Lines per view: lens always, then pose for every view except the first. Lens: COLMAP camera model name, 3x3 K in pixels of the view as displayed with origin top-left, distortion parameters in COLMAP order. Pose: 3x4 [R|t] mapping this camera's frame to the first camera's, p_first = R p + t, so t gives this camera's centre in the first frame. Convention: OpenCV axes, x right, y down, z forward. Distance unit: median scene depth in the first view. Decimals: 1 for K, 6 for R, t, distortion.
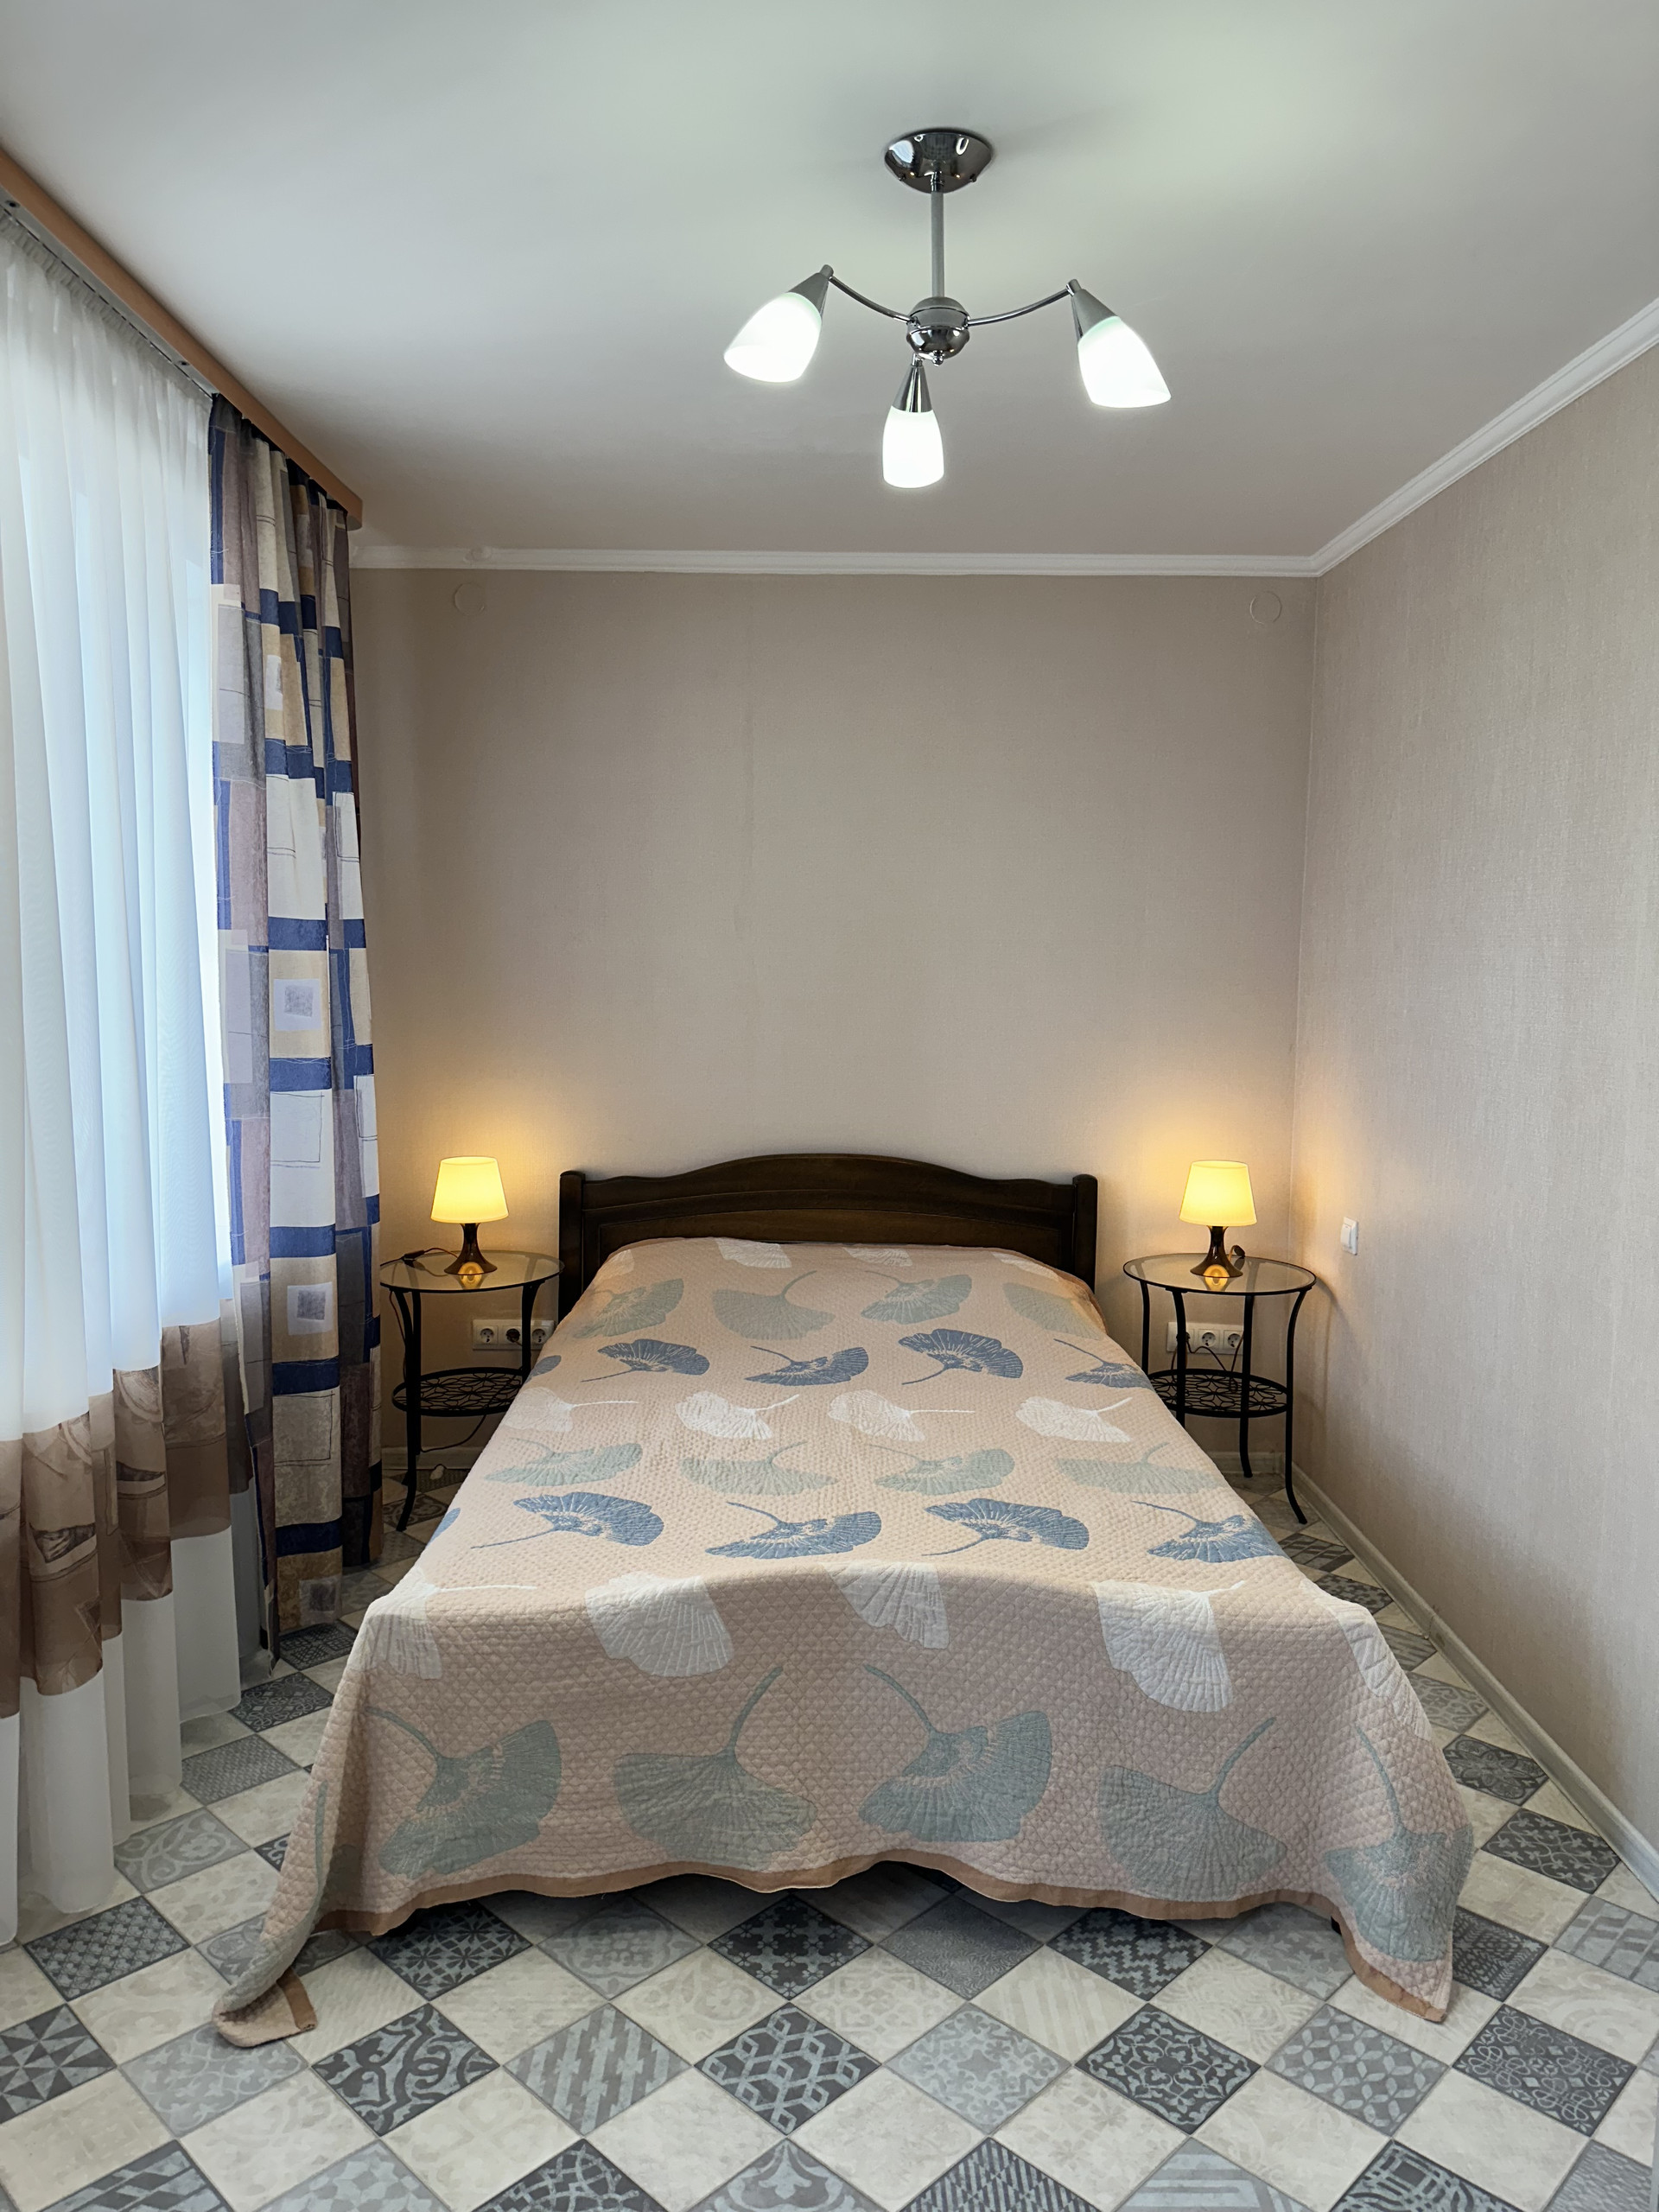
lens RADIAL K [[1562.5, 0, 834.3], [0, 1562.5, 1108.6], [0, 0, 1]] dist [0.047183, -0.056121]
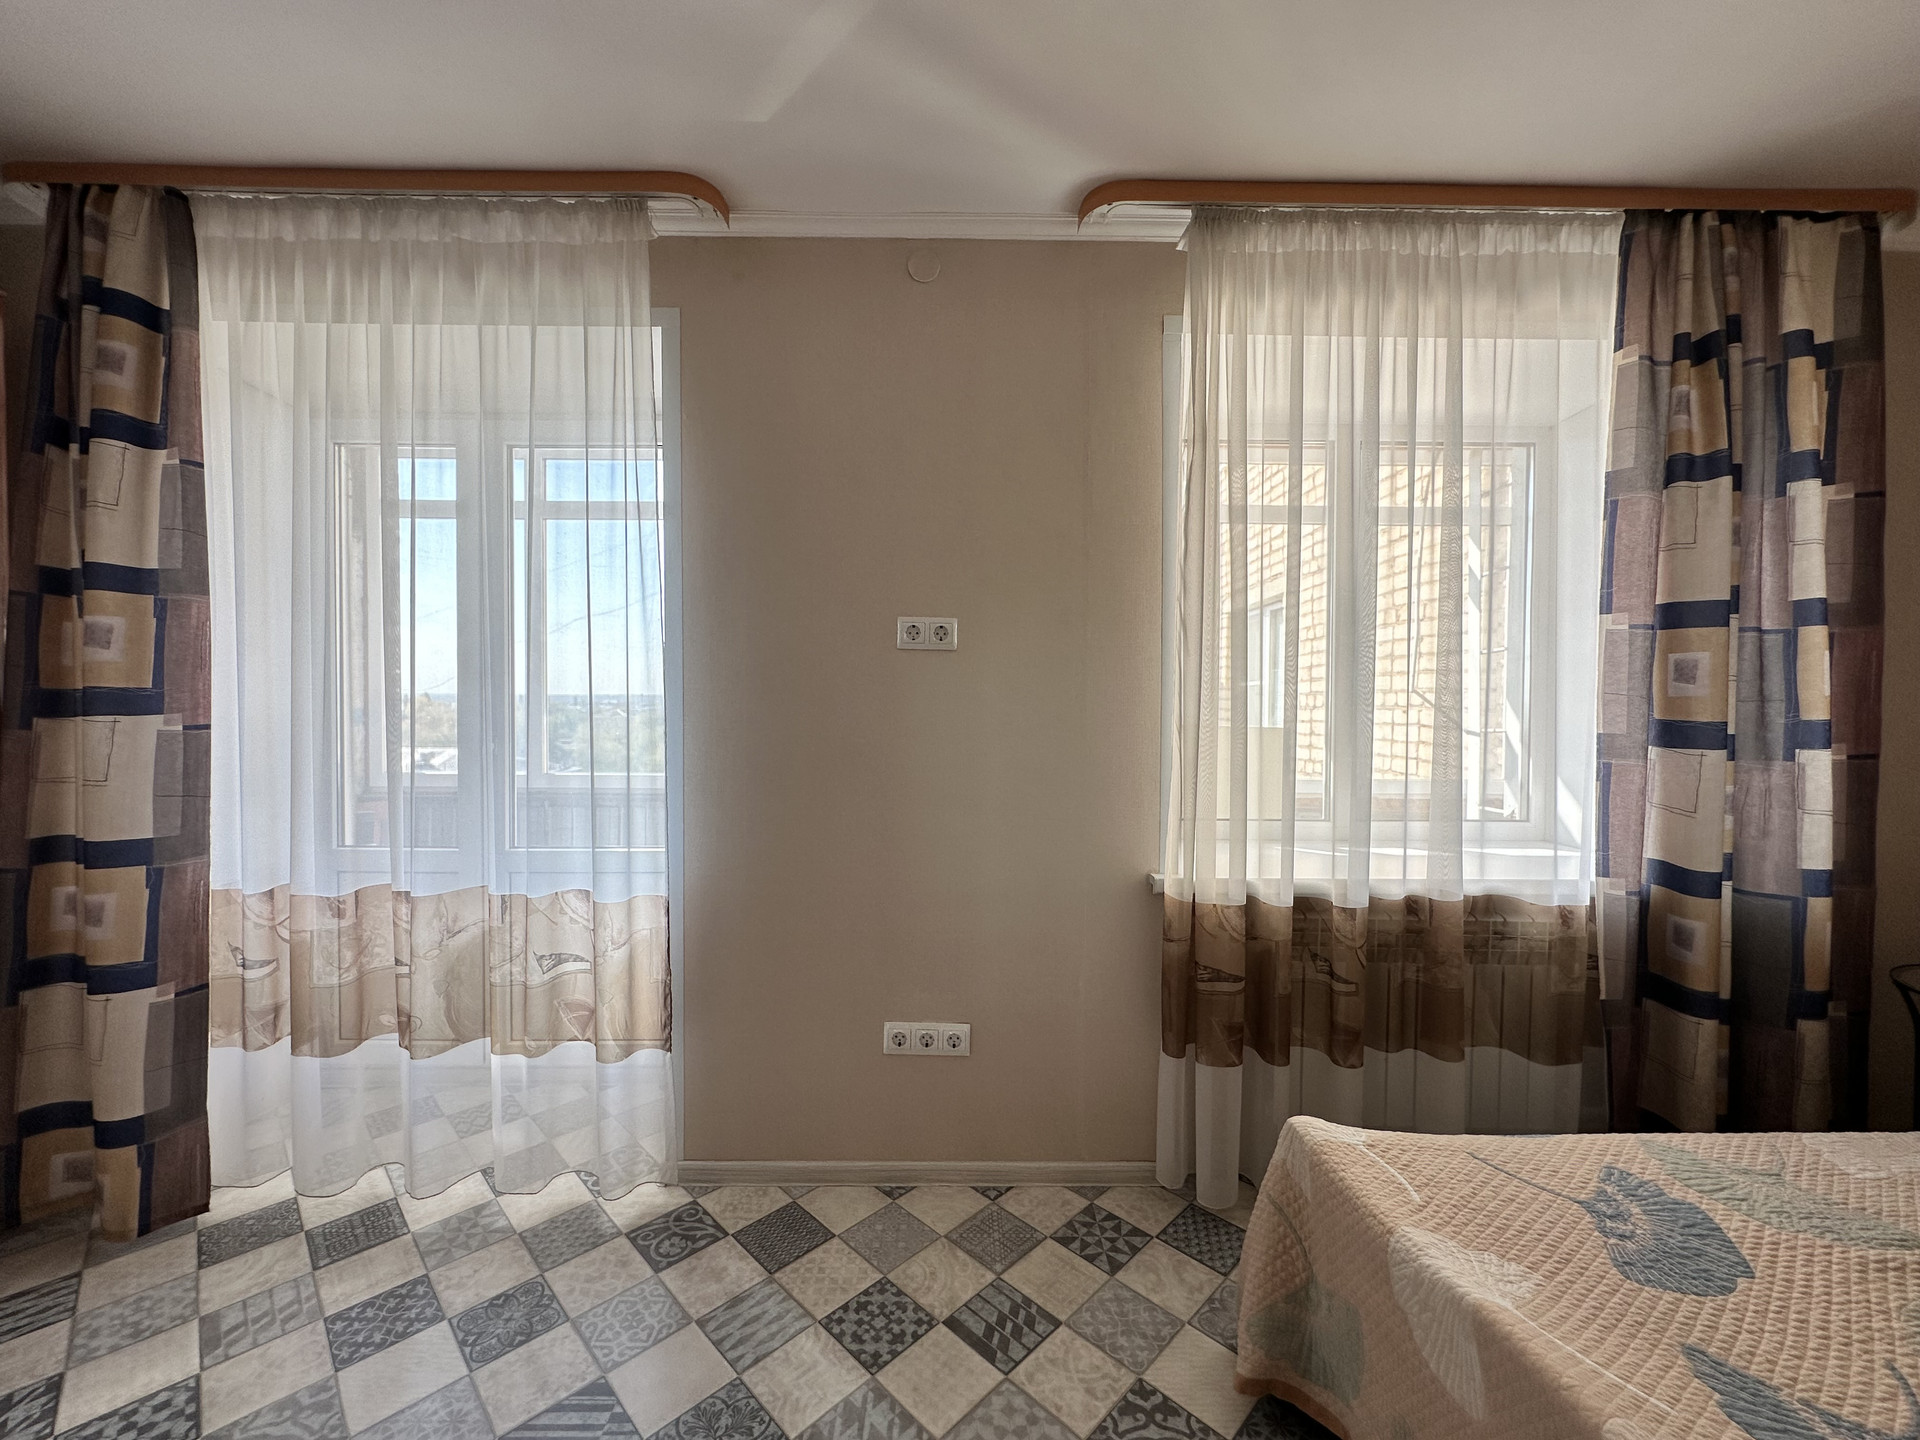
lens RADIAL K [[766.7, 0, 951.4], [0, 766.7, 711.0], [0, 0, 1]] dist [-0.003366, 0.000466]
pose [[-0.021886, 0.005307, -0.999746, 0.348455], [-0.111743, 0.993707, 0.007721, 0.020841], [0.993496, 0.111883, -0.021155, 0.752040]]
